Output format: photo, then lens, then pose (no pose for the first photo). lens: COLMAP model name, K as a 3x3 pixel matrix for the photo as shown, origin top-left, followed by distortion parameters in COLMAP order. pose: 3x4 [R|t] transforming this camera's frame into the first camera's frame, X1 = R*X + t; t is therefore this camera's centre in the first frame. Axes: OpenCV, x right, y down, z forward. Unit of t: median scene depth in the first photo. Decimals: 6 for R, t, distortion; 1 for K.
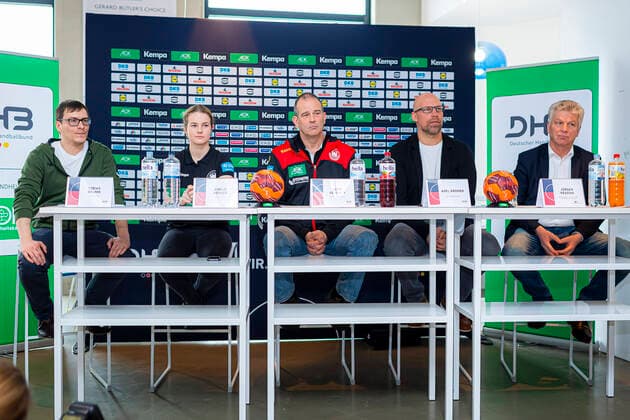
lens RADIAL K [[741.6, 0, 314.2], [0, 741.6, 232.4], [0, 0, 1]] dist [-0.002107, -0.002486]
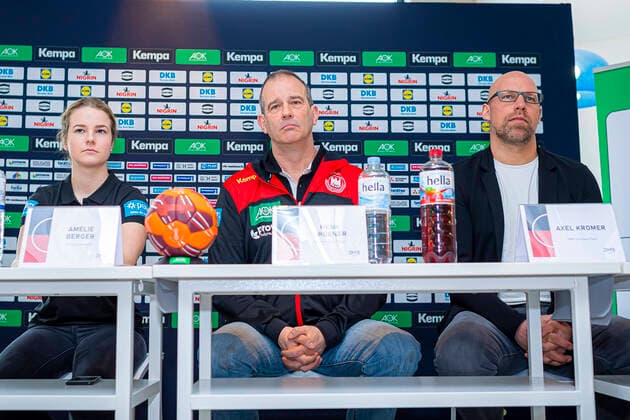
lens RADIAL K [[741.6, 0, 314.2], [0, 741.6, 232.4], [0, 0, 1]] dist [-0.002107, -0.002486]
pose [[0.997894, -0.015846, -0.062893, 0.039479], [0.004135, 0.983265, -0.182132, 0.023920], [0.064726, 0.181488, 0.981261, 0.422024]]
